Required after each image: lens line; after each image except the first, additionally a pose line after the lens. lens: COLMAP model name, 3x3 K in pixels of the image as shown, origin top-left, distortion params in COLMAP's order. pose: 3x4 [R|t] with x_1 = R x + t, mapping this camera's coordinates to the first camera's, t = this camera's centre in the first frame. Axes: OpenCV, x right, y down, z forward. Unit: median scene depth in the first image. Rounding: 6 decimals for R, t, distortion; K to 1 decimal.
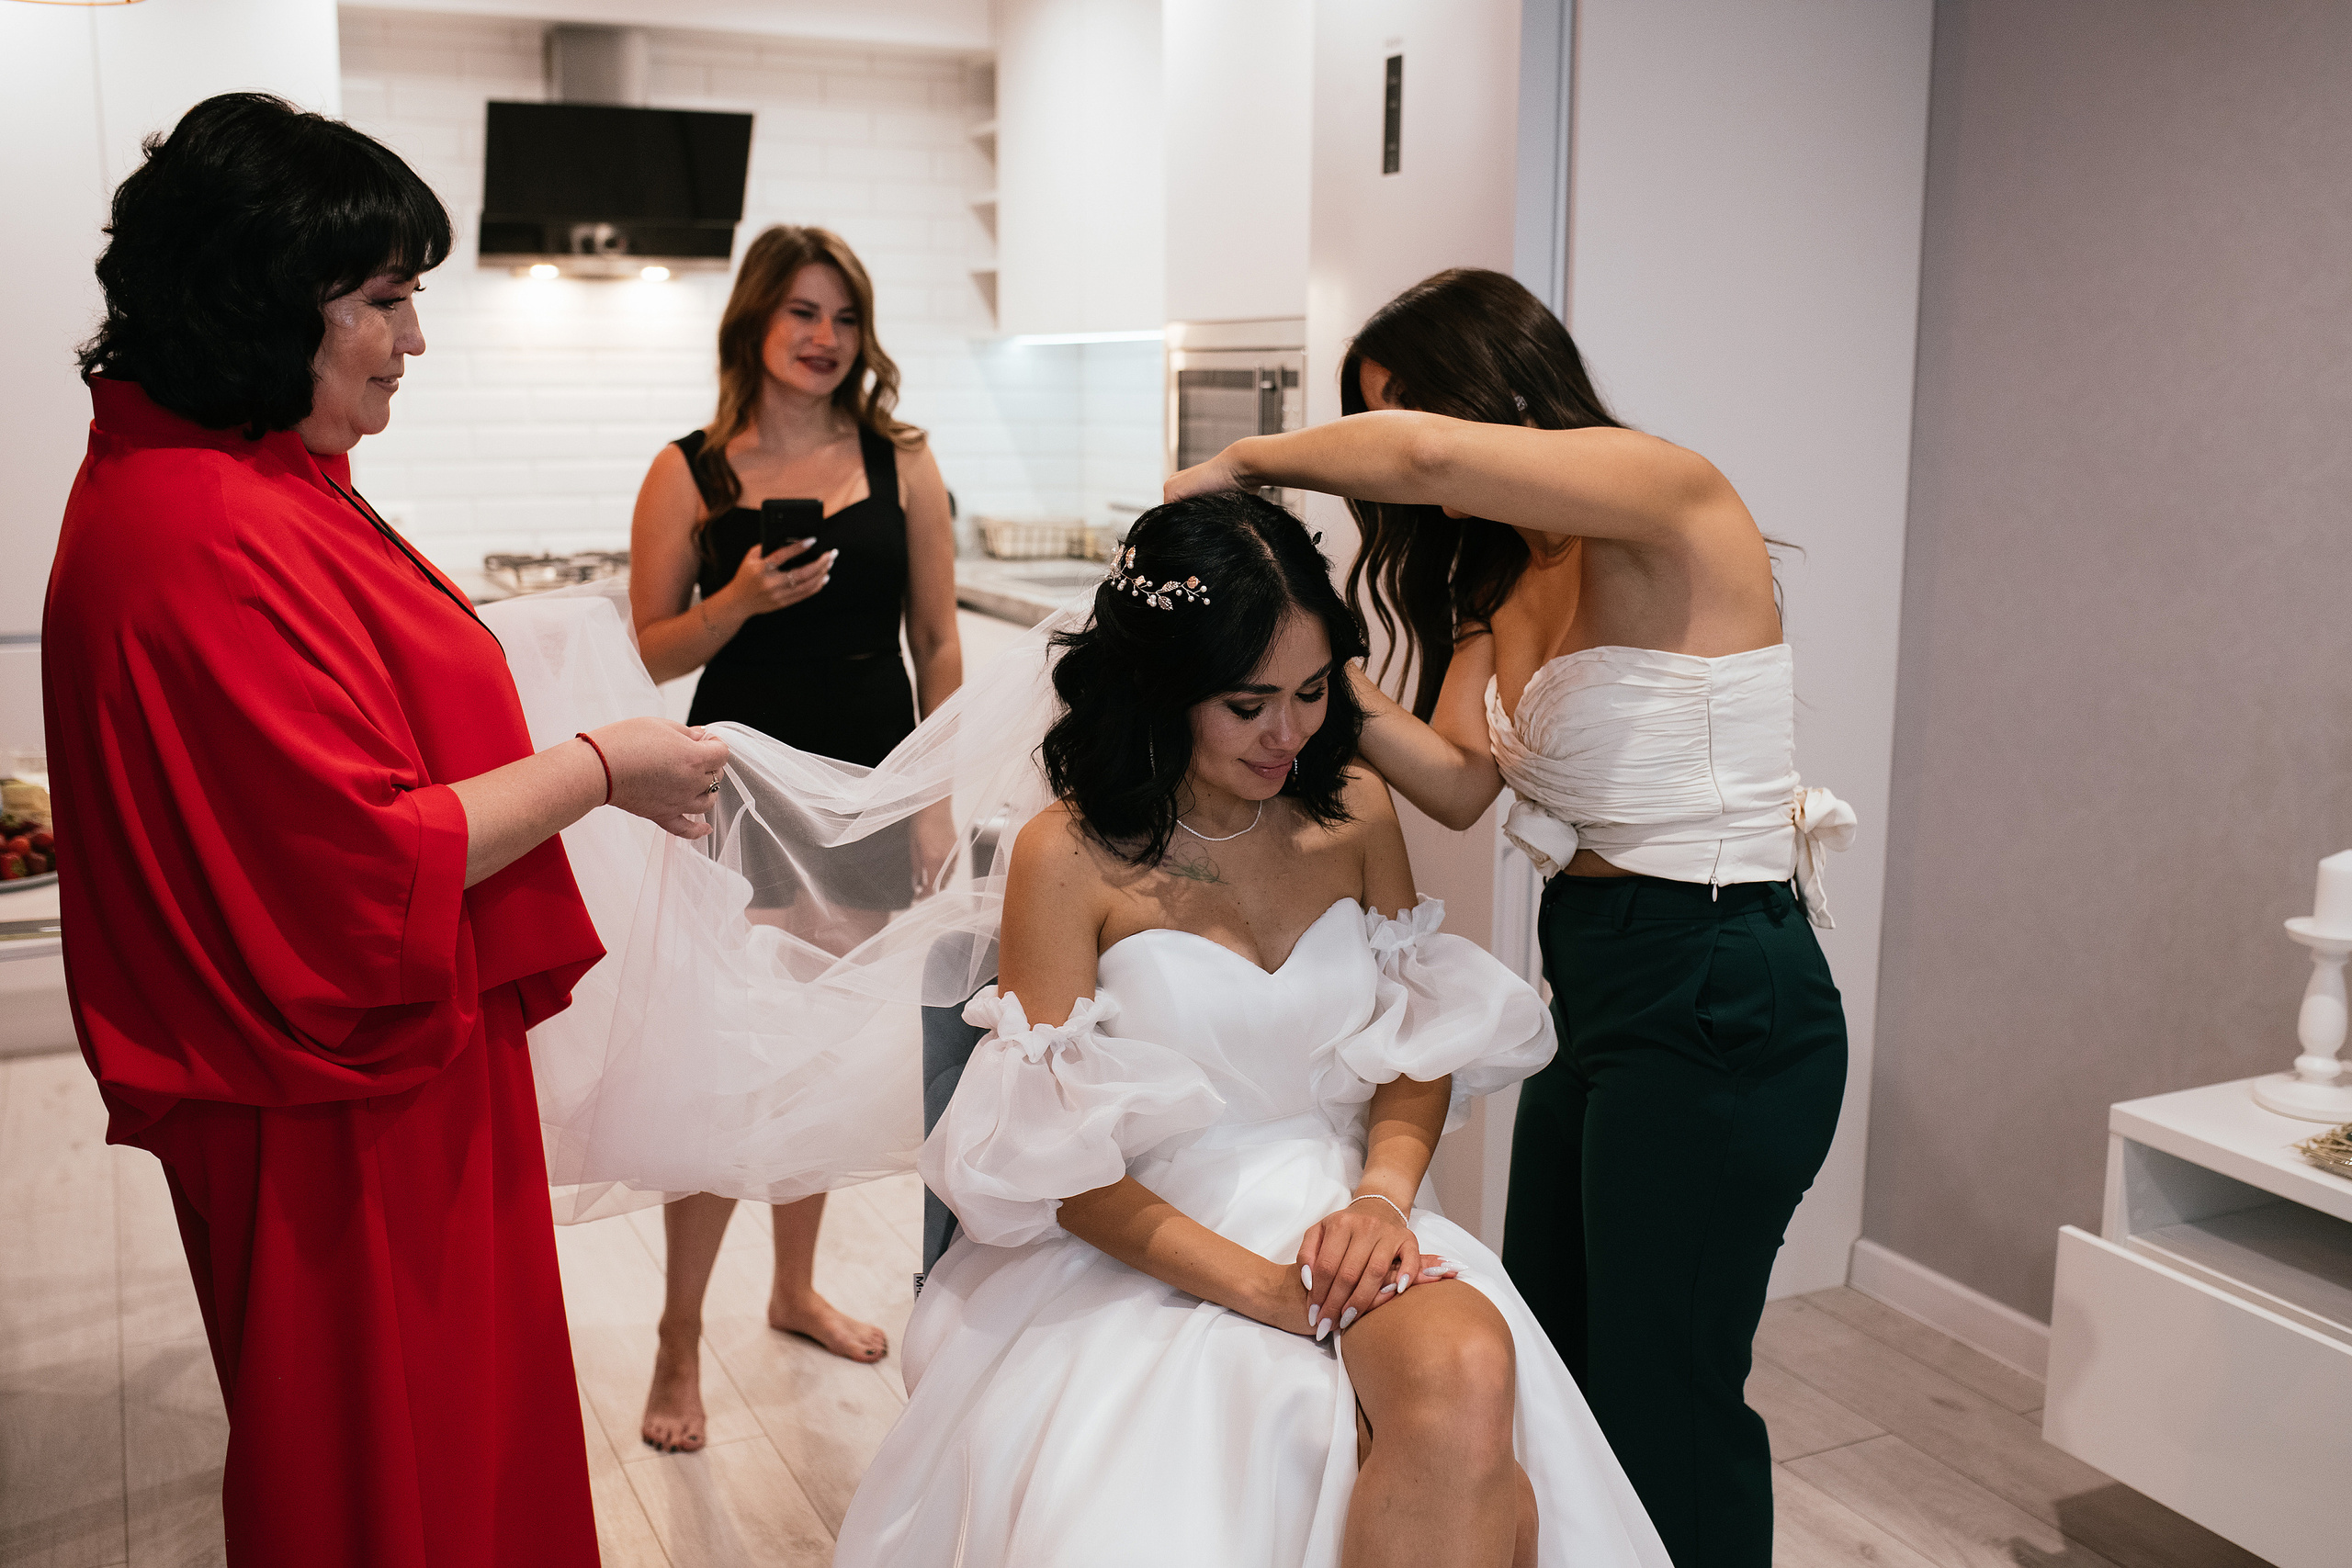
lens RADIAL K [[2284.1, 0, 1176.0], [0, 2284.1, 784.0], [0, 0, 1]] dist [-0.004798, 0.014066]
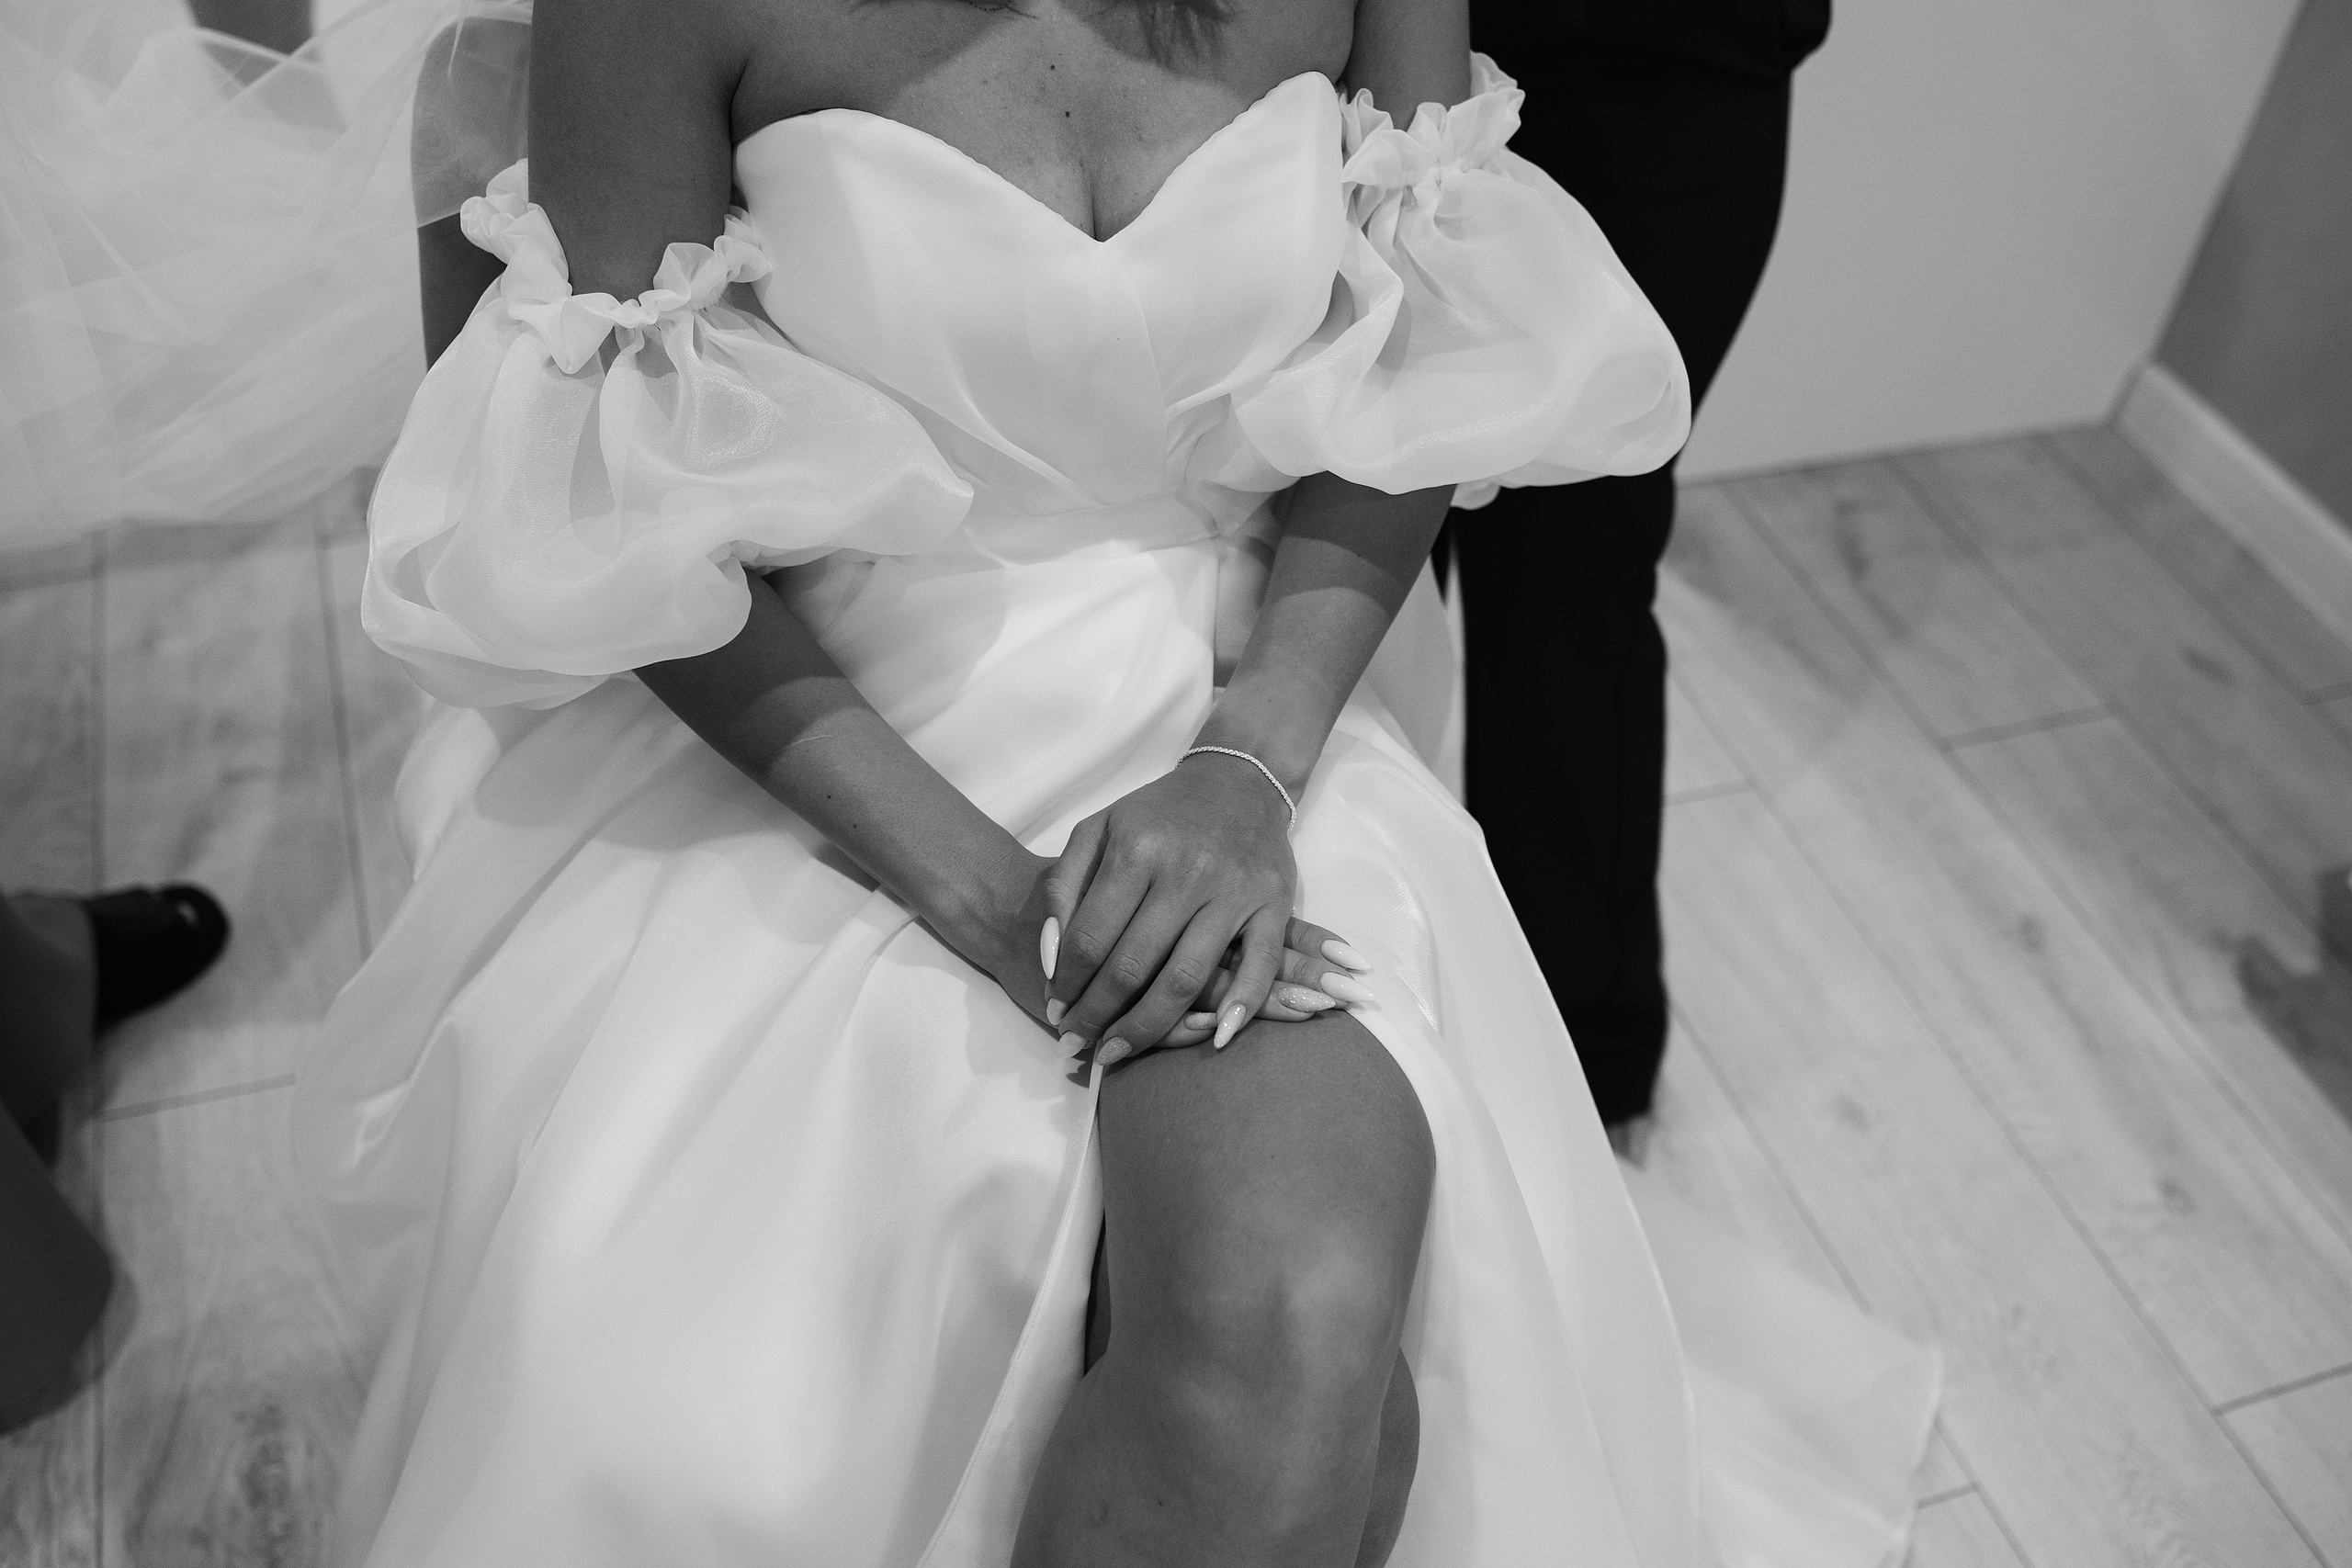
lens RADIAL K [[2361.8, 0, 1218.2], [0, 2361.8, 696.4], [0, 0, 1]] dist [-0.009143, 0.046517]
pose [[0.988978, 0.146617, -0.020650, 0.088661], [-0.116375, 0.855946, 0.503799, -0.080431], [0.091541, -0.495843, 0.863574, 0.553875]]
